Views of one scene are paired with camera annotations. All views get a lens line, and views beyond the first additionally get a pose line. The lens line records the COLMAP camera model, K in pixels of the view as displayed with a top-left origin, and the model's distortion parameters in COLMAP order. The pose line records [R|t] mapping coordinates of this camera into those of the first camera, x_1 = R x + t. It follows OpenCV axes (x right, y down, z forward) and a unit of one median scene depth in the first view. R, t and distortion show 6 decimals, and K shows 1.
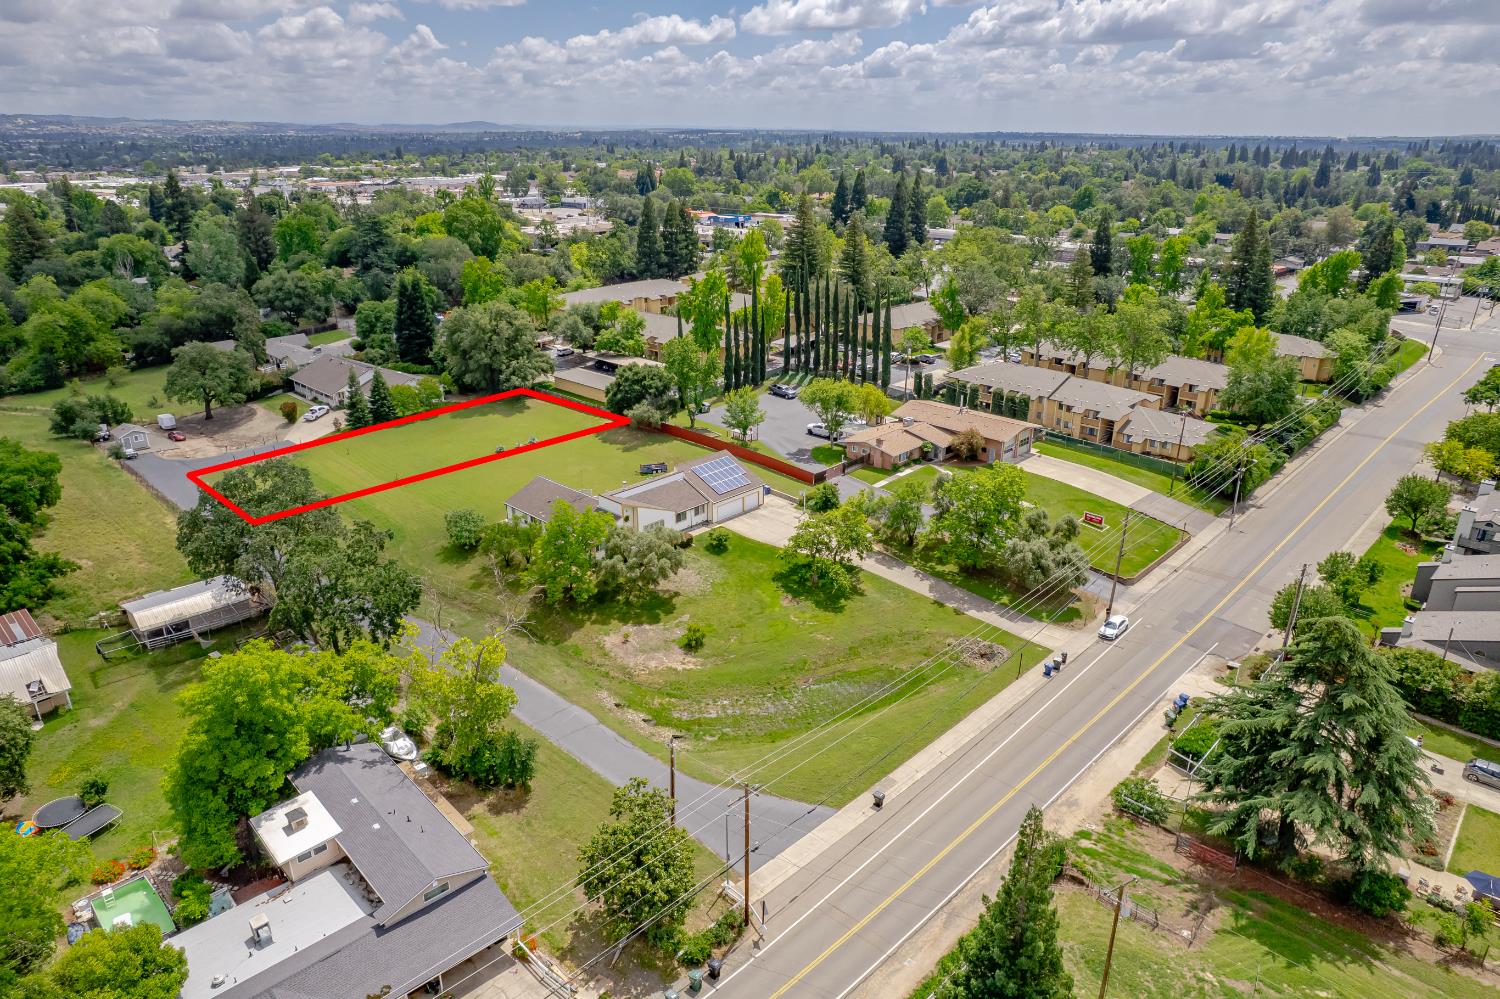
lens RADIAL K [[960.7, 0, 742.6], [0, 960.7, 494.1], [0, 0, 1]] dist [-0.076241, 0.066882]
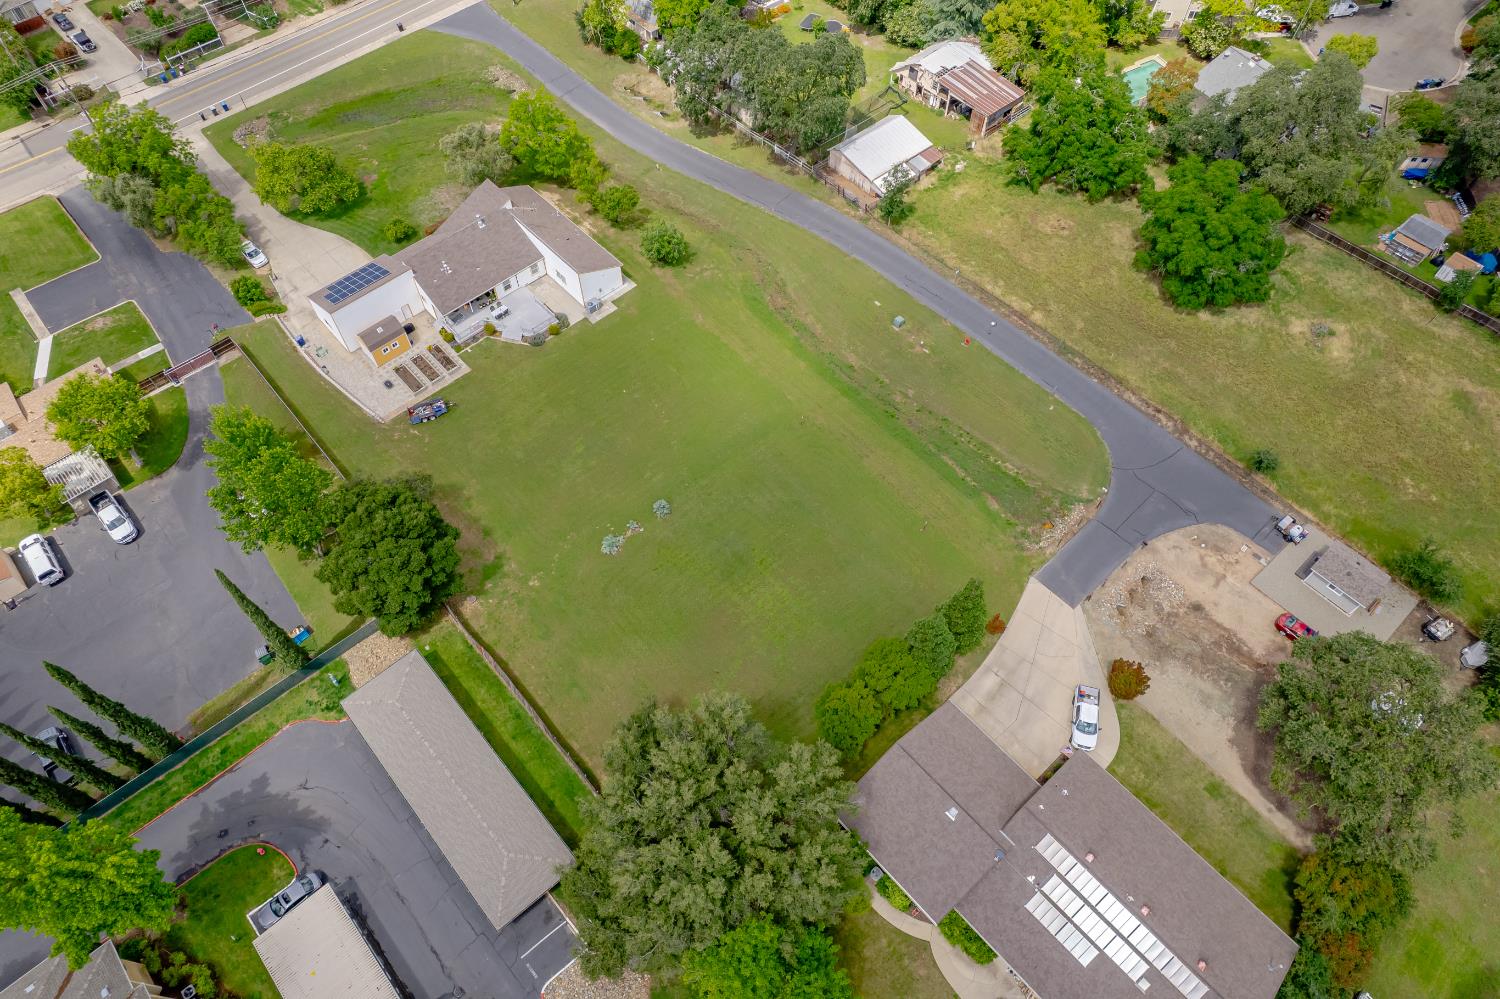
lens RADIAL K [[960.7, 0, 746.5], [0, 960.7, 506.3], [0, 0, 1]] dist [-0.076241, 0.066882]
pose [[-0.997492, -0.054082, 0.045668, -0.354932], [0.033444, 0.208532, 0.977444, -0.670949], [-0.062385, 0.976519, -0.206200, 1.190467]]
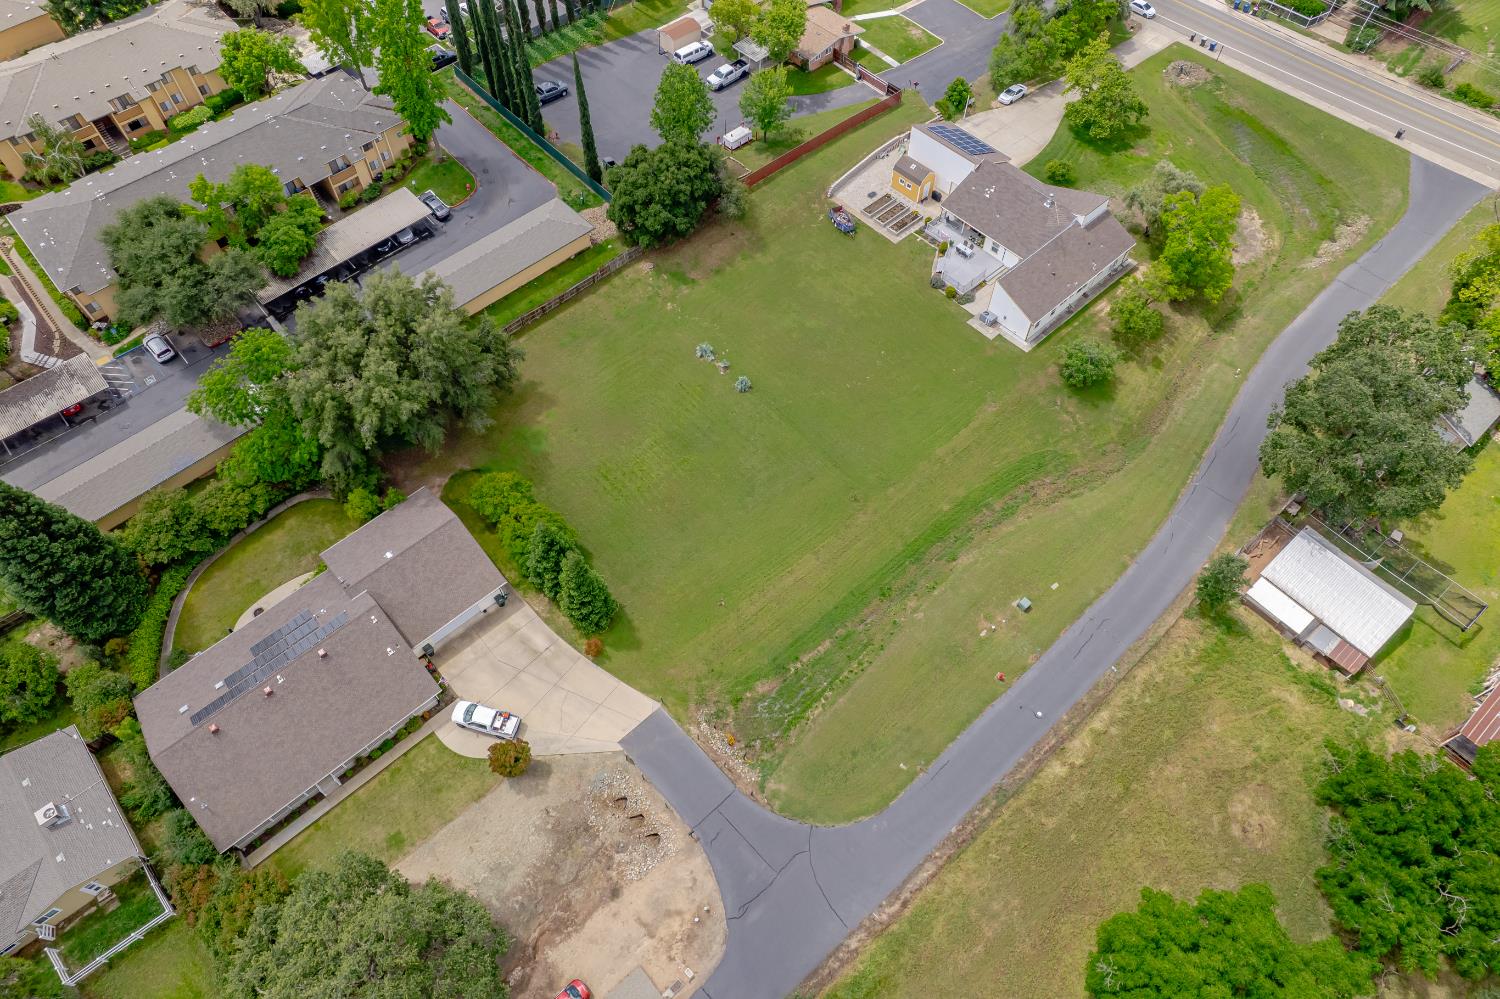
lens RADIAL K [[960.7, 0, 740.5], [0, 960.7, 504.5], [0, 0, 1]] dist [-0.076241, 0.066882]
pose [[0.065454, -0.838004, 0.541725, -0.715325], [0.362714, 0.525734, 0.769443, -0.534588], [-0.929599, 0.146128, 0.338367, 0.845160]]
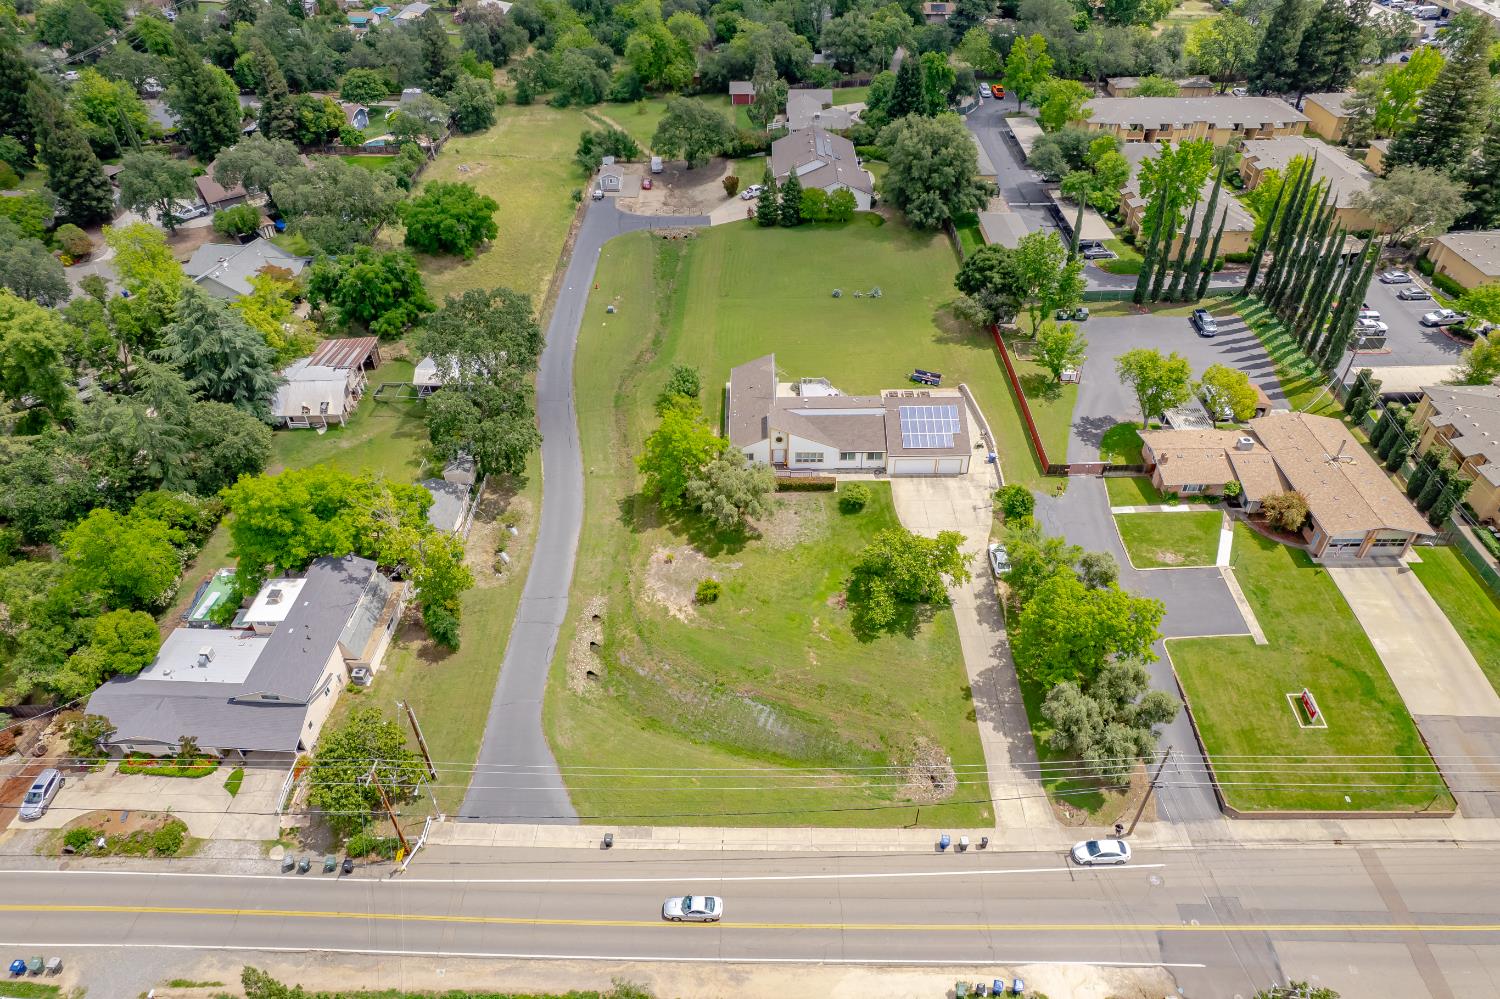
lens RADIAL K [[960.7, 0, 742.1], [0, 960.7, 503.9], [0, 0, 1]] dist [-0.076241, 0.066882]
pose [[0.690815, 0.452243, -0.564137, 0.351514], [-0.243996, 0.880284, 0.406897, -0.246882], [0.680617, -0.143444, 0.718459, 0.210130]]
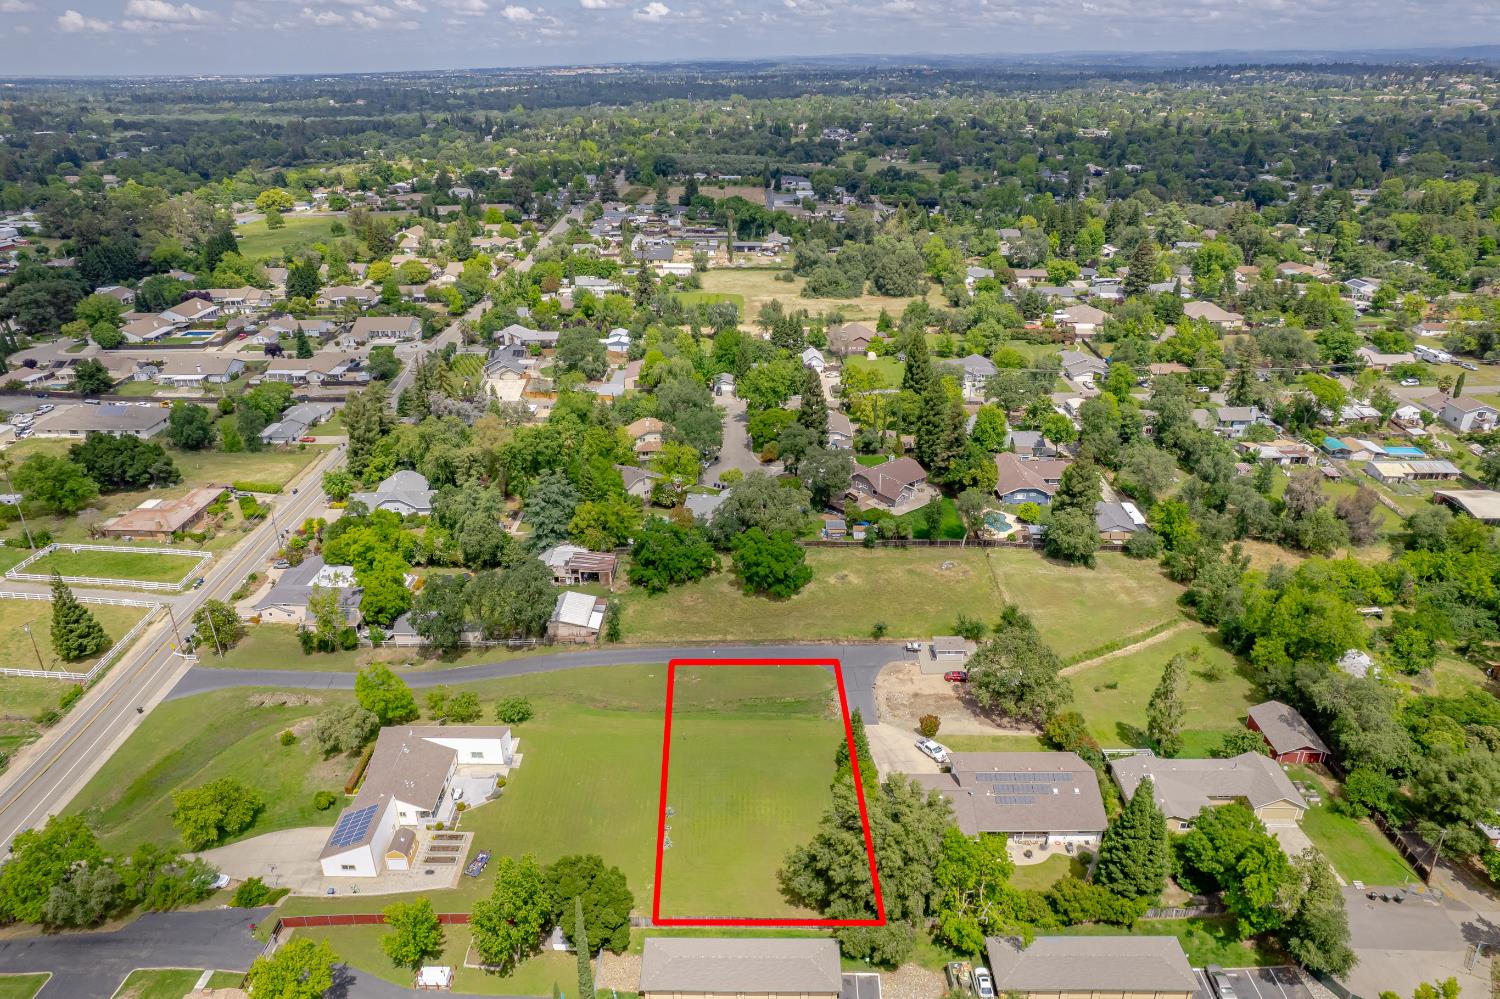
lens RADIAL K [[960.7, 0, 742.0], [0, 960.7, 497.9], [0, 0, 1]] dist [-0.076241, 0.066882]
pose [[-0.721355, 0.294028, -0.627052, 0.187085], [-0.242023, 0.741299, 0.626020, -0.904631], [0.648900, 0.603344, -0.463578, 1.366046]]
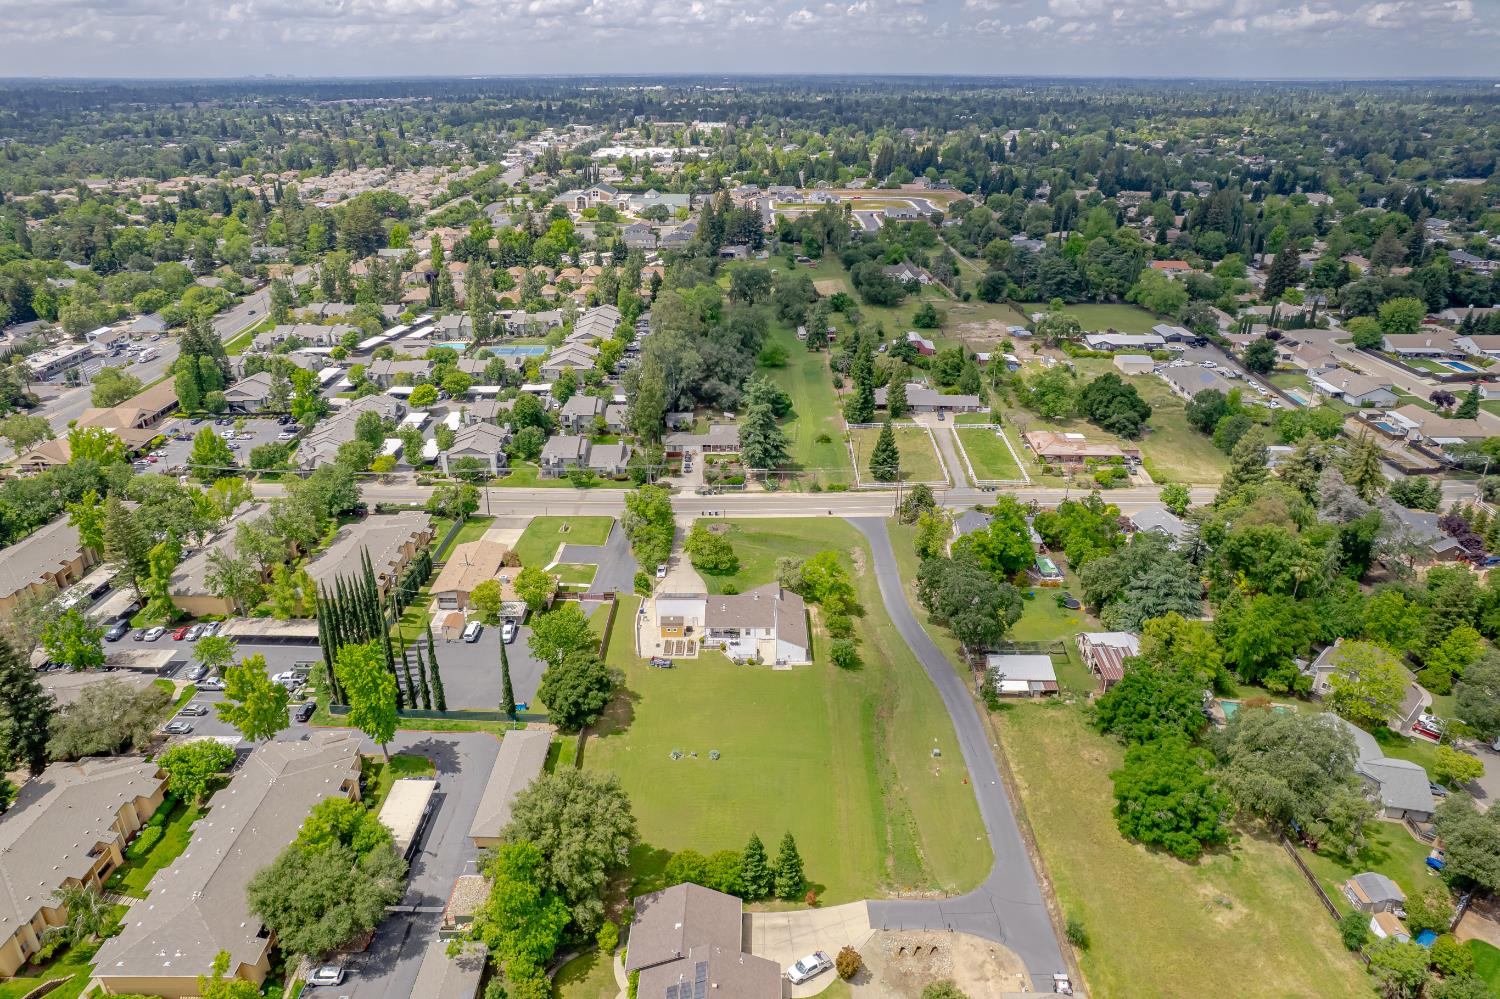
lens RADIAL K [[960.7, 0, 740.6], [0, 960.7, 509.6], [0, 0, 1]] dist [-0.076241, 0.066882]
pose [[-0.690270, -0.304810, 0.656214, -0.895314], [0.260011, 0.741857, 0.618096, -0.889490], [-0.675219, 0.597276, -0.432828, 1.336966]]
